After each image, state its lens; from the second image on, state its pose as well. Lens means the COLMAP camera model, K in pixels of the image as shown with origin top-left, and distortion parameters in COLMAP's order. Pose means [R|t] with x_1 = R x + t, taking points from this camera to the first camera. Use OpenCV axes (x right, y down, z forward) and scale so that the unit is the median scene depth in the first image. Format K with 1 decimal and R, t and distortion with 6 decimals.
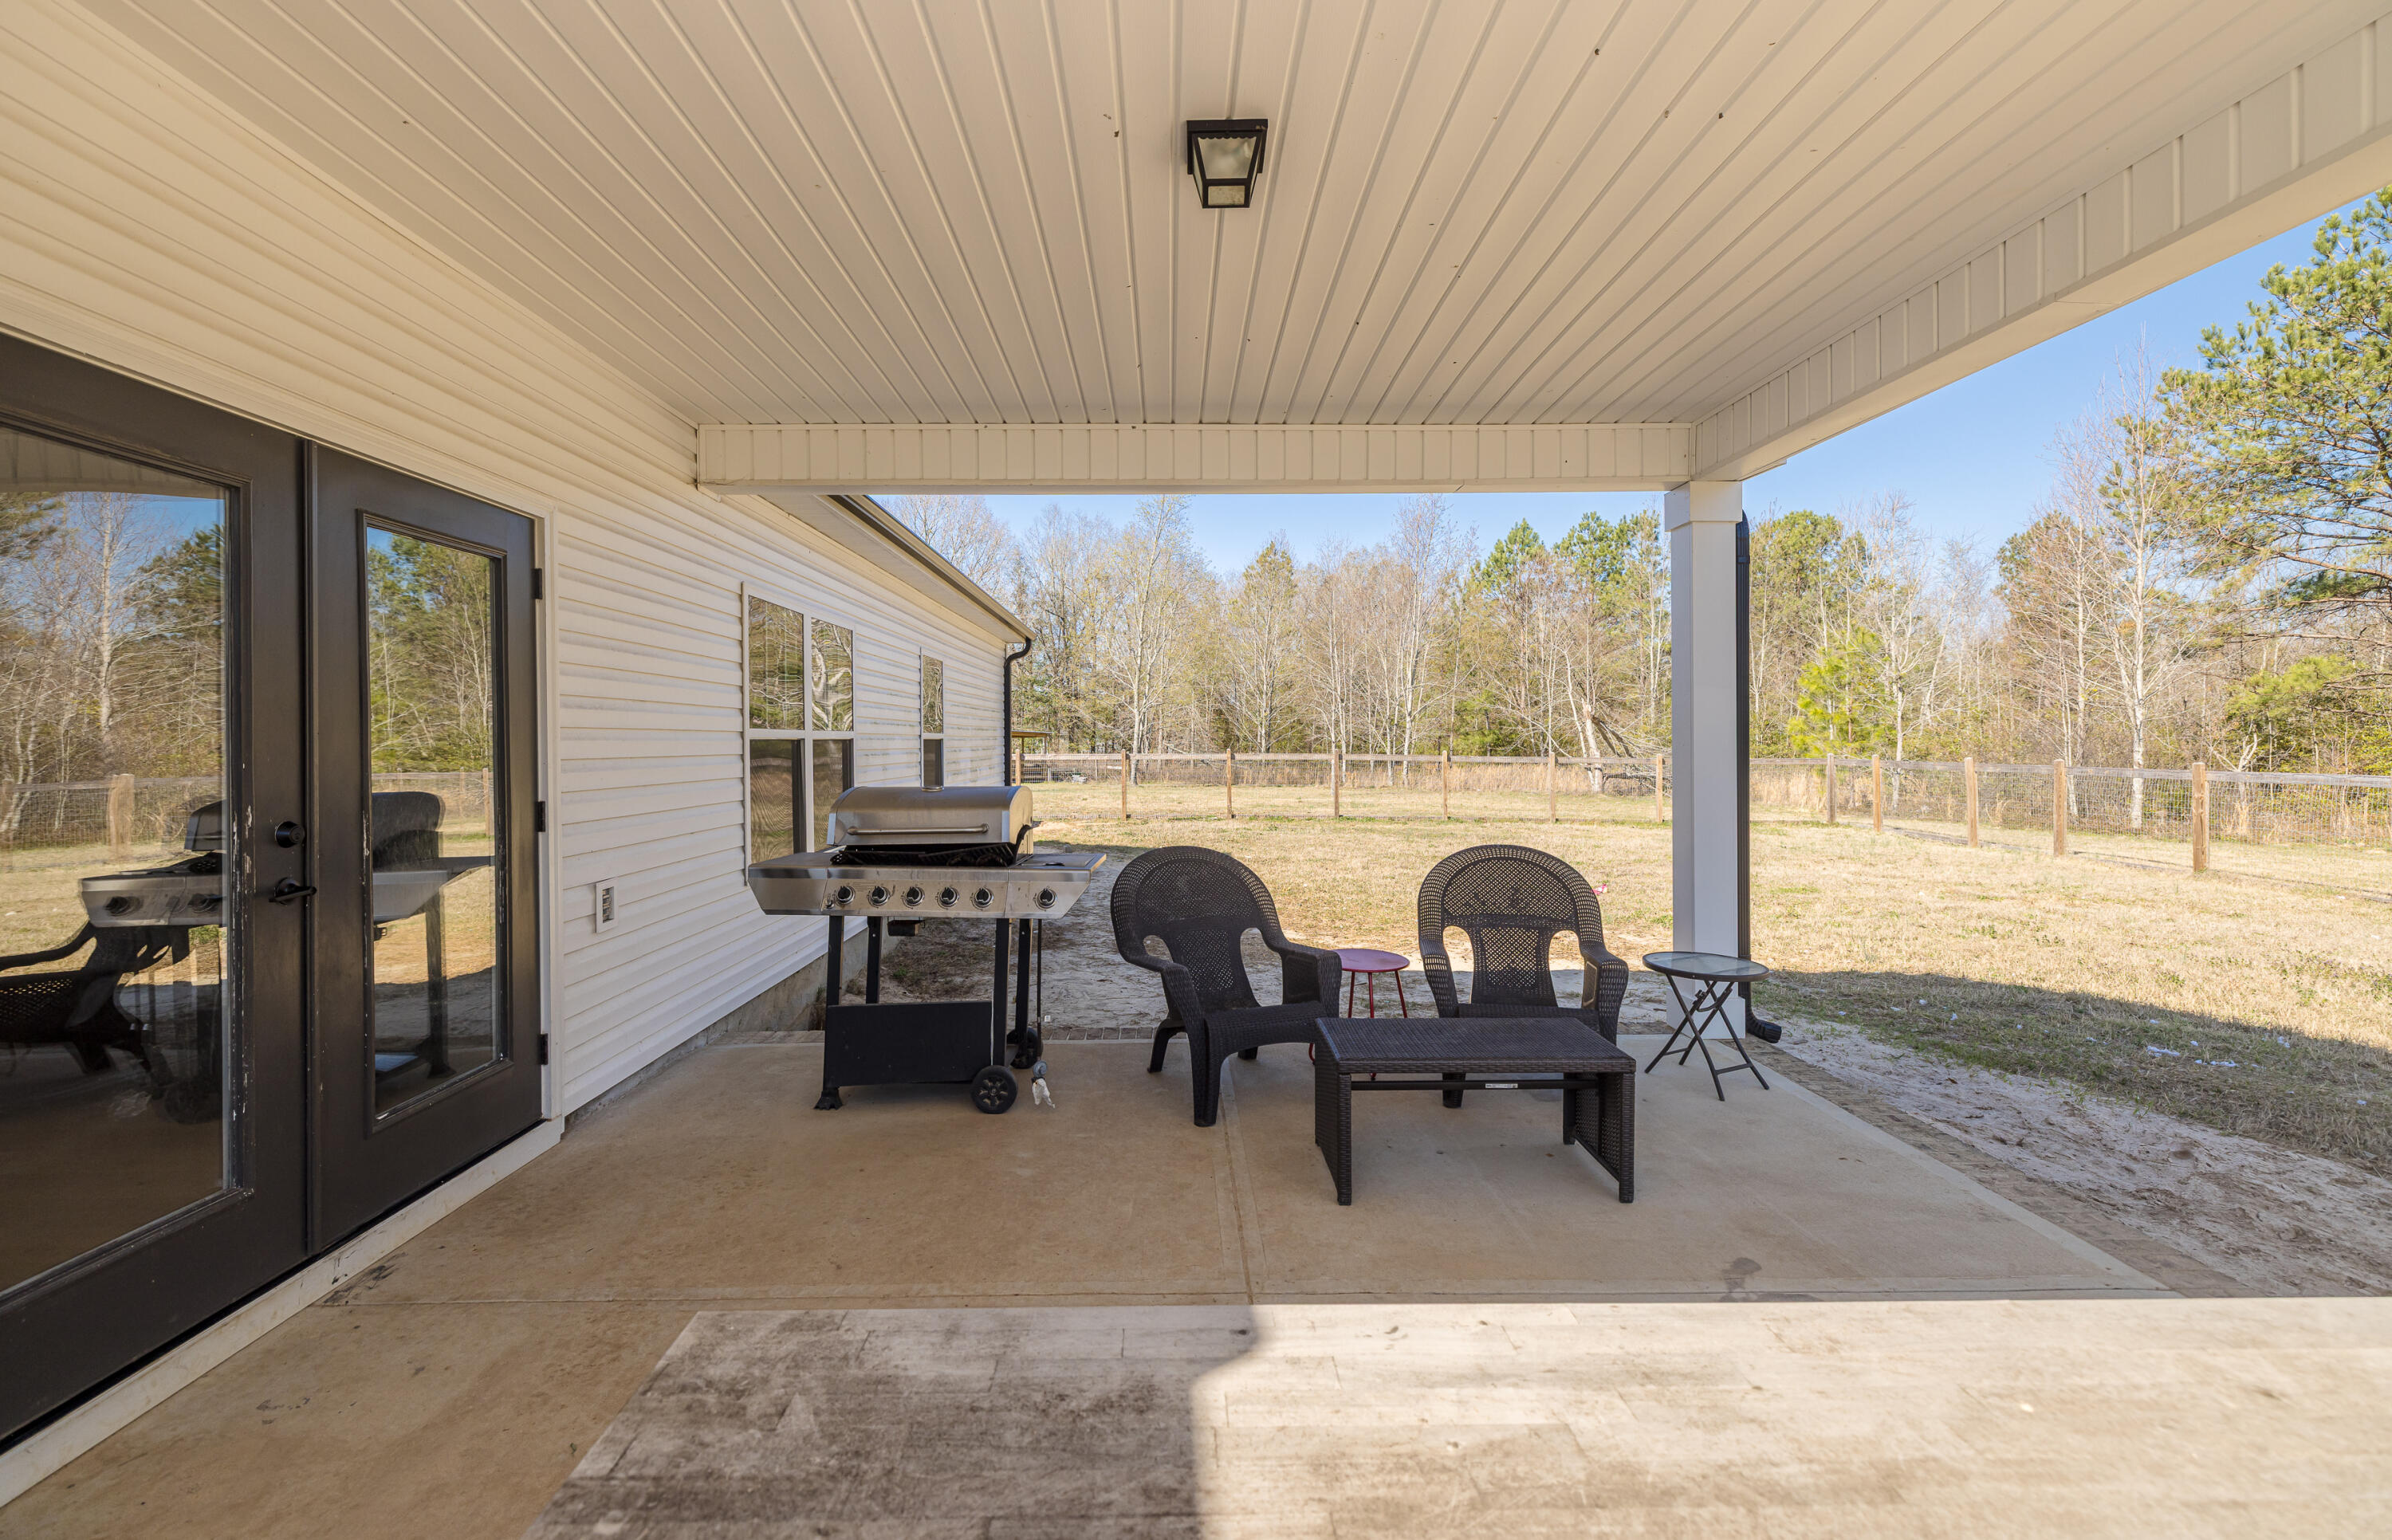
lens RADIAL K [[1015.8, 0, 1185.5], [0, 1015.8, 749.3], [0, 0, 1]] dist [0.009032, -0.000686]
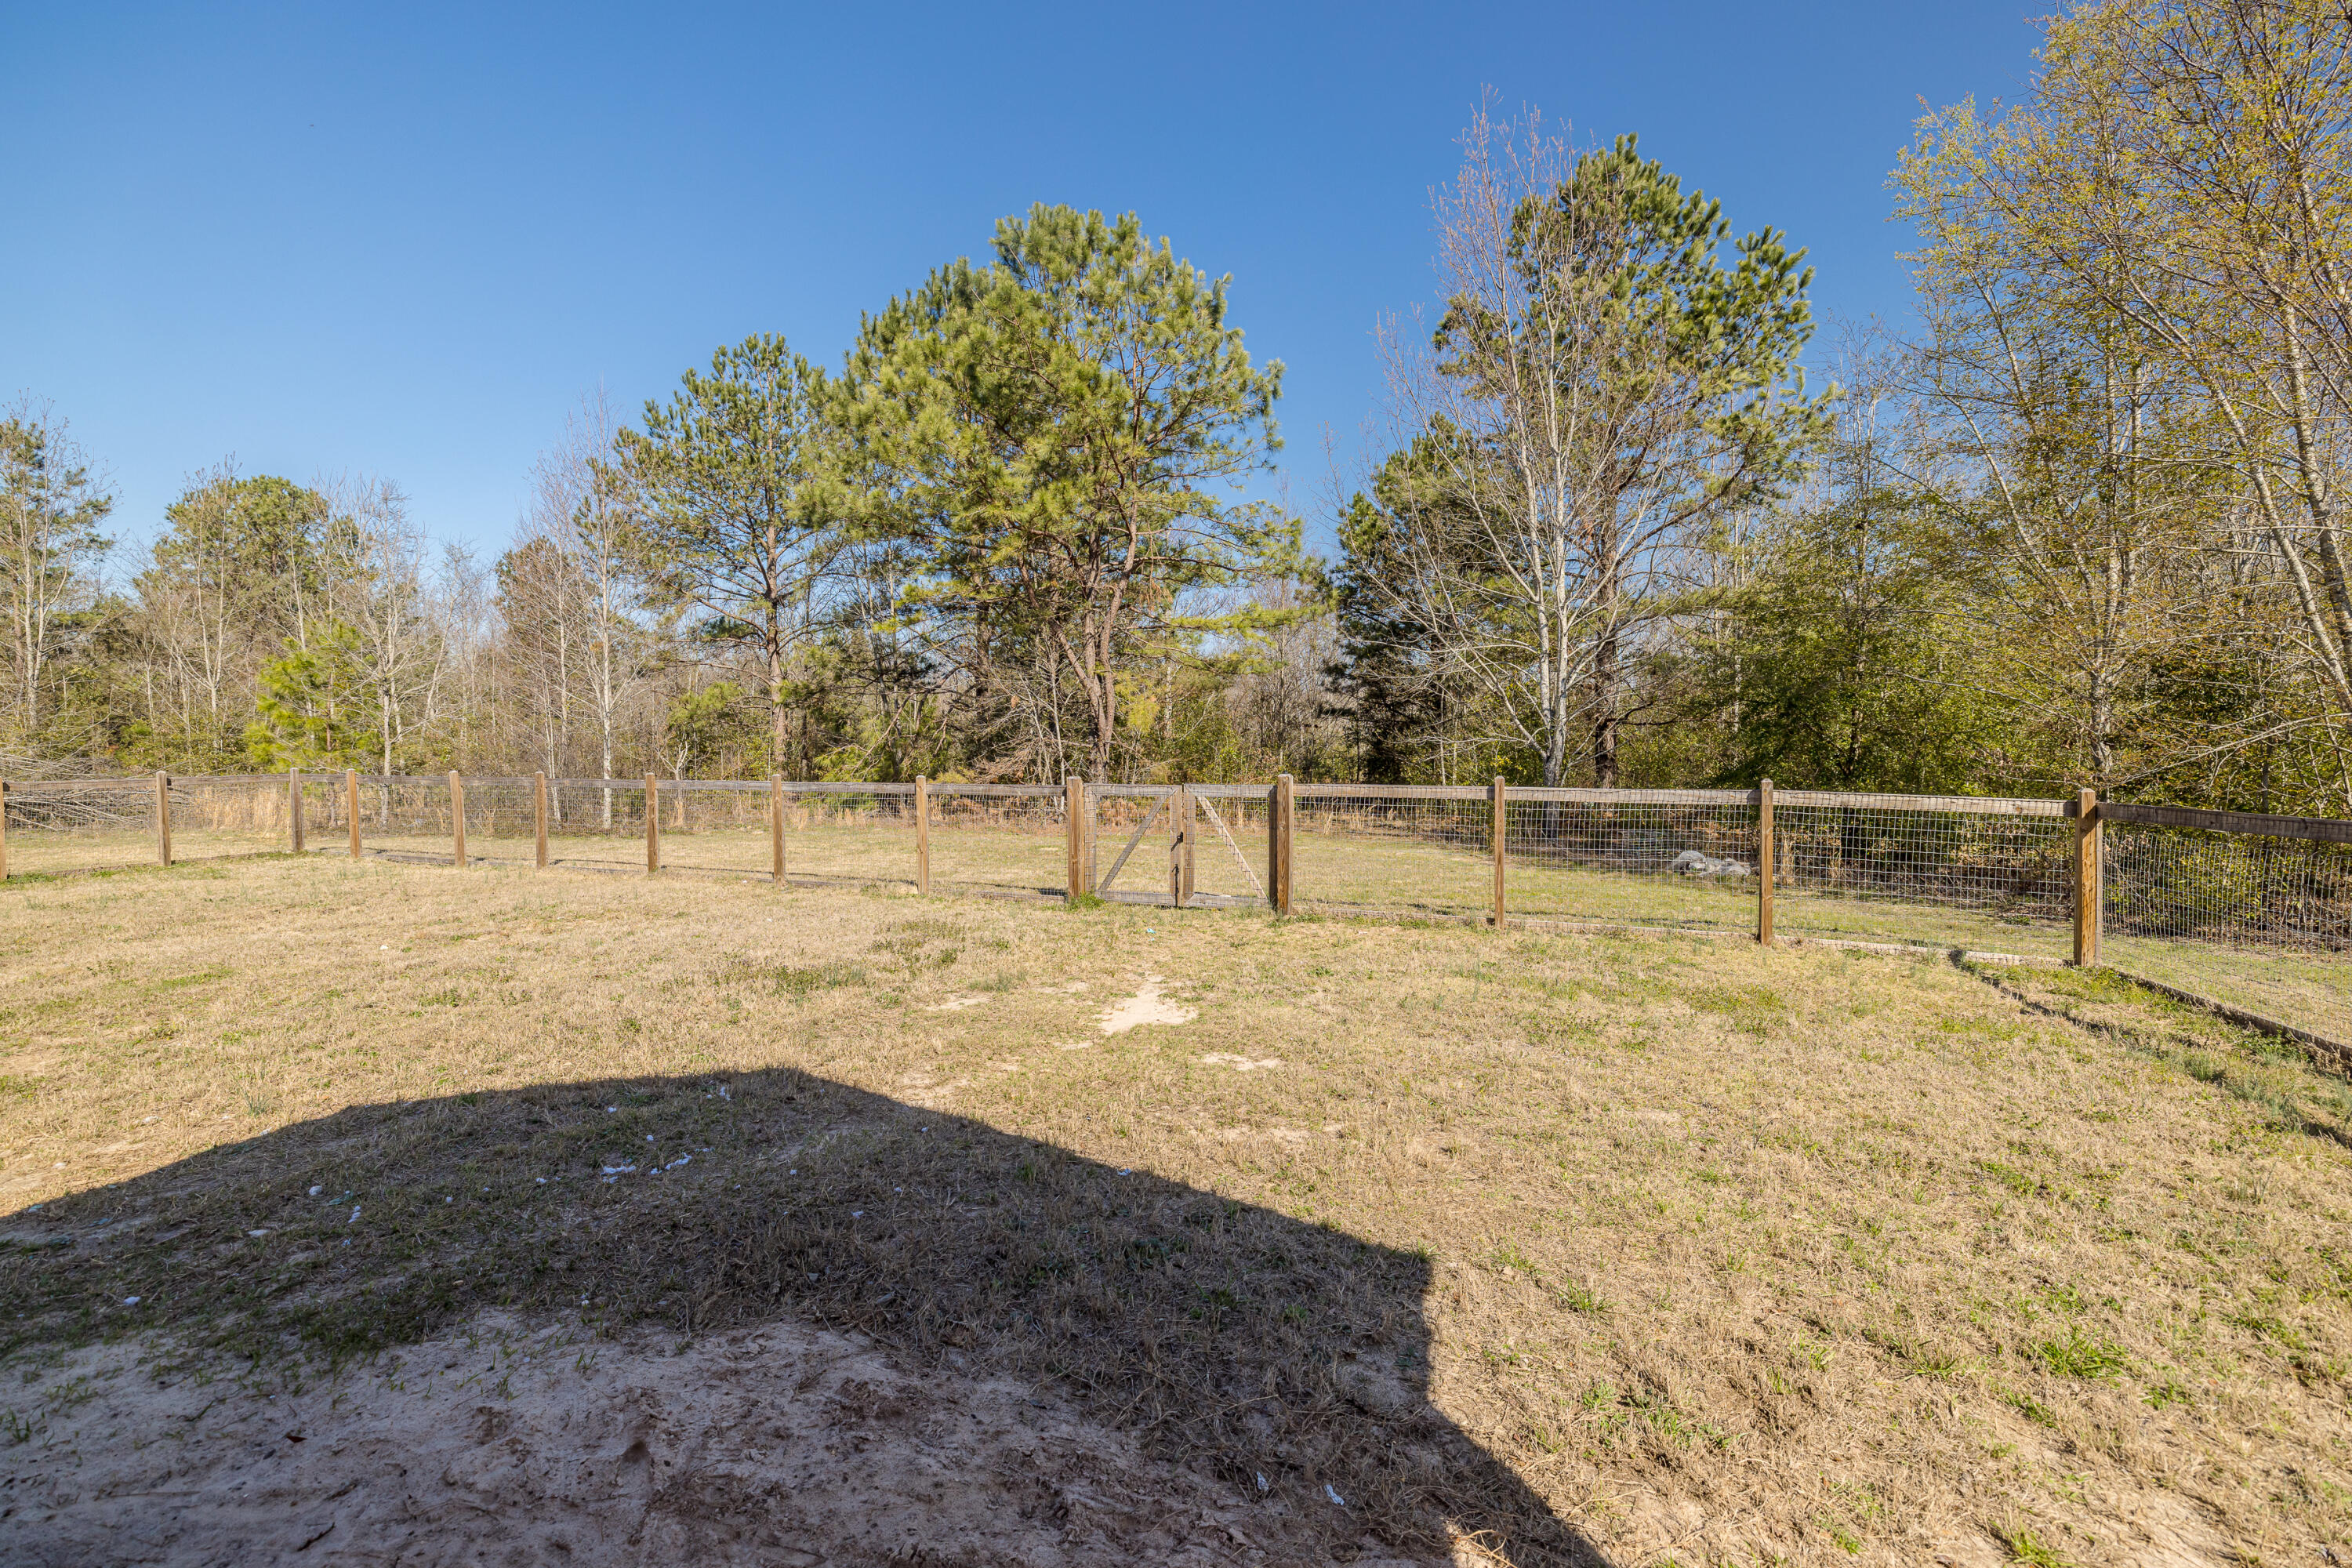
lens RADIAL K [[996.7, 0, 1171.2], [0, 996.7, 754.7], [0, 0, 1]] dist [0.002036, 0.000462]
pose [[0.304953, -0.015573, 0.952240, 0.072430], [0.011709, 0.999852, 0.012601, -0.007146], [-0.952295, 0.007307, 0.305090, 0.072523]]
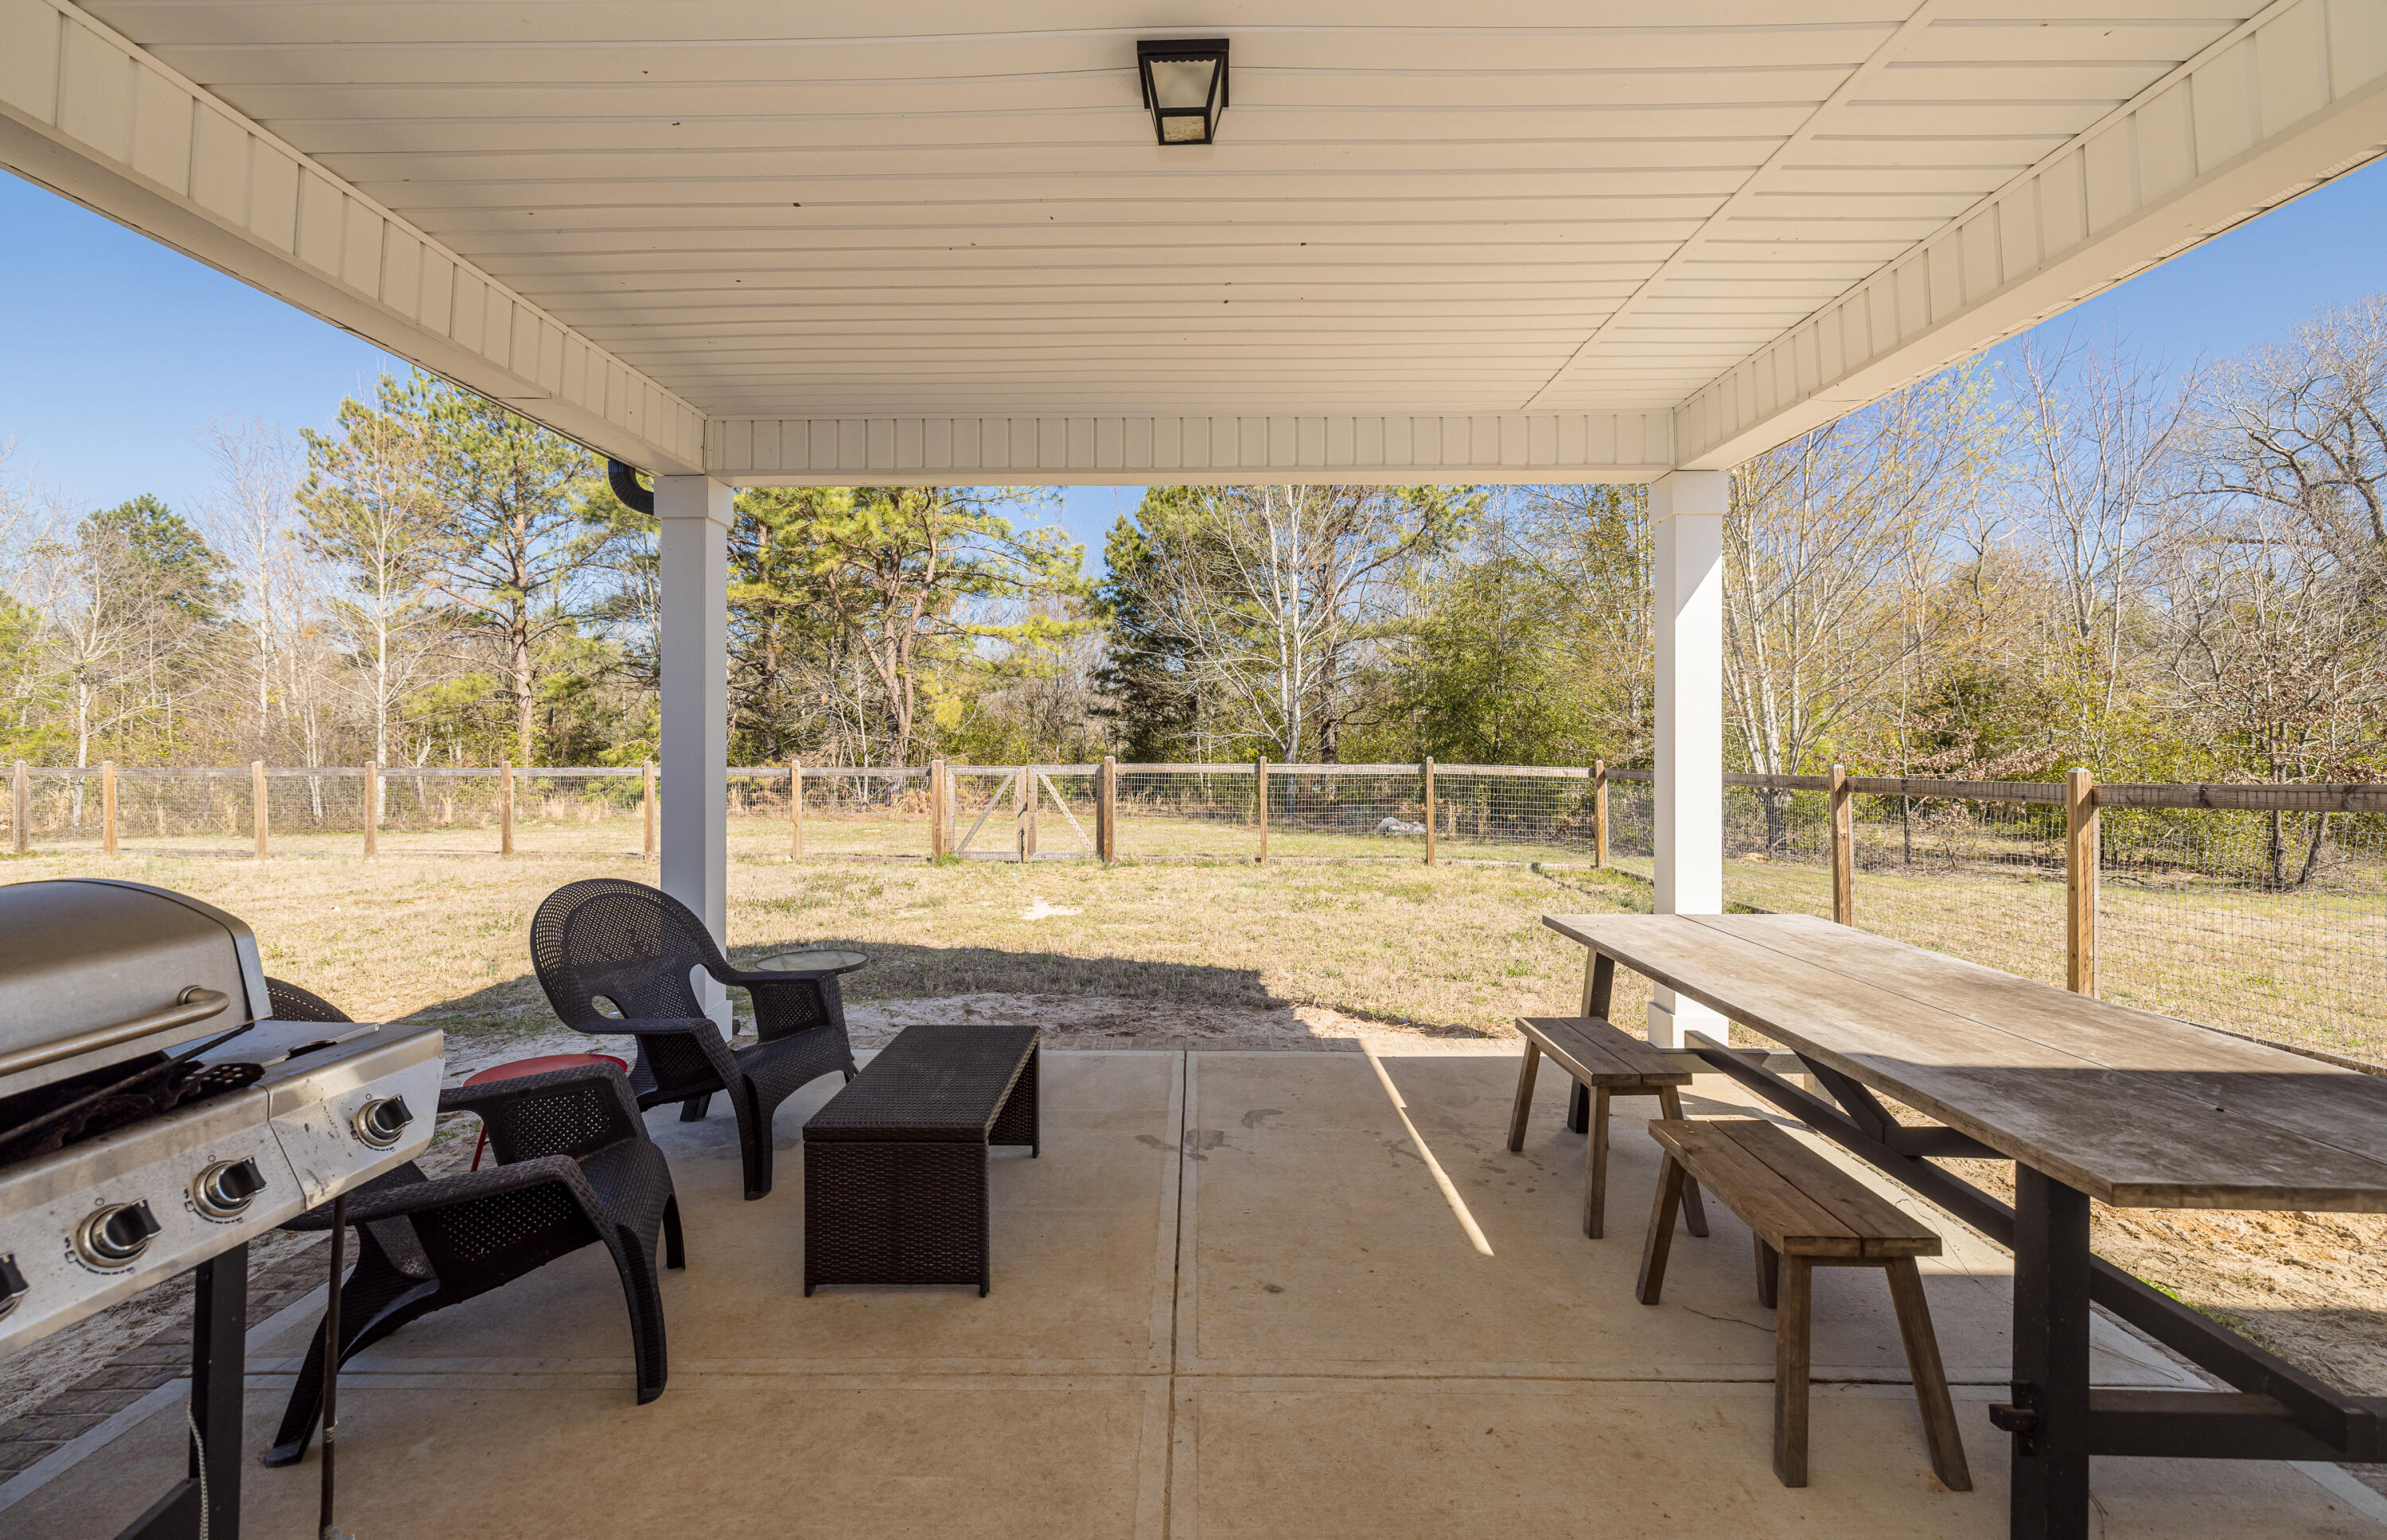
lens RADIAL K [[1007.9, 0, 1193.3], [0, 1007.9, 734.7], [0, 0, 1]] dist [0.000028, 0.000182]
pose [[0.028855, 0.005175, 0.999570, -0.077863], [0.010472, 0.999930, -0.005480, -0.001882], [-0.999529, 0.010626, 0.028799, 0.091942]]
